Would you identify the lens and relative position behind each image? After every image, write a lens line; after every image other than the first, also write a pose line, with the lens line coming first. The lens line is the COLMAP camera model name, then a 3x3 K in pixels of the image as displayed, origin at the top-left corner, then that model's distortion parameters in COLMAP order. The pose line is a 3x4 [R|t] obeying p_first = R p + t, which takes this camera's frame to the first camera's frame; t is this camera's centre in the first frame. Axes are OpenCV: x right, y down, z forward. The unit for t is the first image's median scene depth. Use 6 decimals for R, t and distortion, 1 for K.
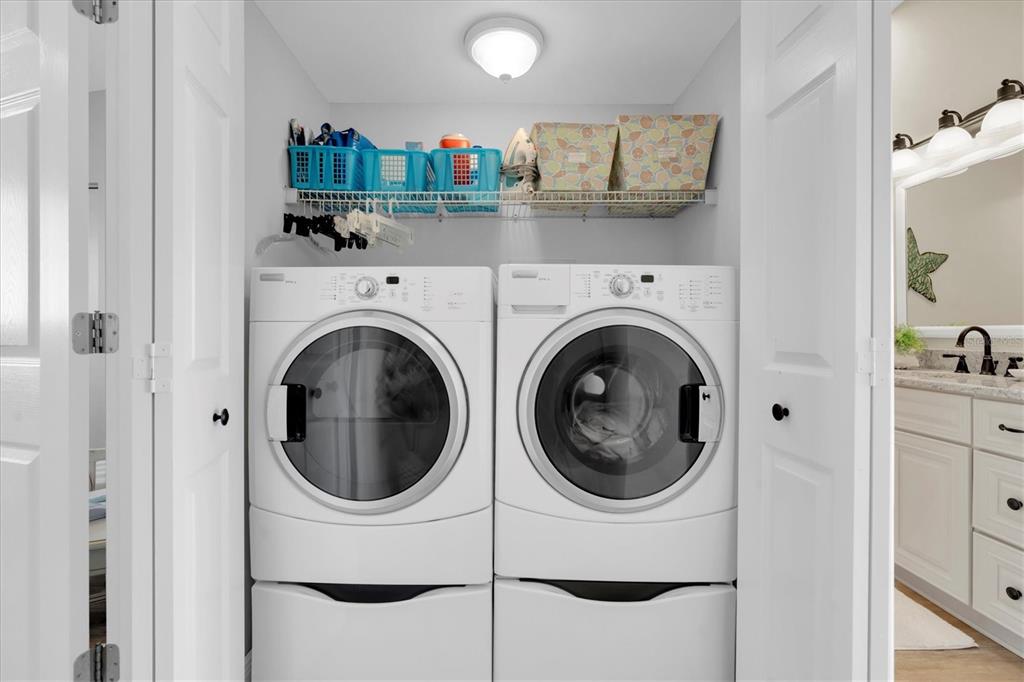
lens RADIAL K [[465.1, 0, 512.0], [0, 465.1, 341.0], [0, 0, 1]] dist [0.001157, -0.000173]
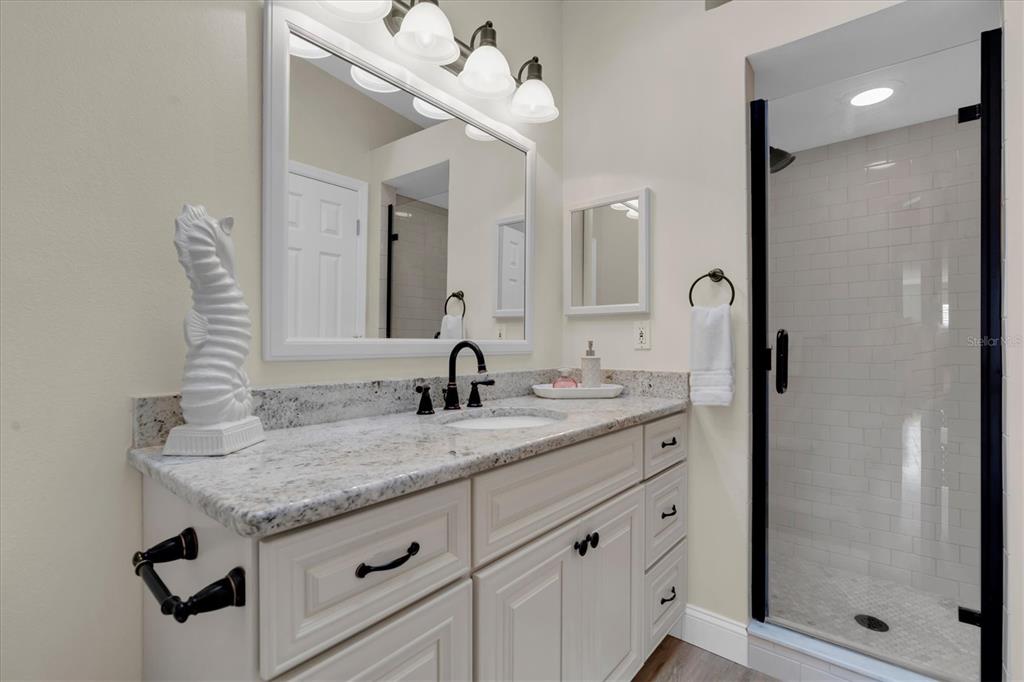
lens RADIAL K [[467.1, 0, 487.5], [0, 467.1, 343.7], [0, 0, 1]] dist [-0.002419, -0.000350]
pose [[-0.734800, -0.000965, 0.678283, 0.431943], [0.002409, 0.999989, 0.004031, -0.026394], [-0.678279, 0.004596, -0.734790, 1.299519]]
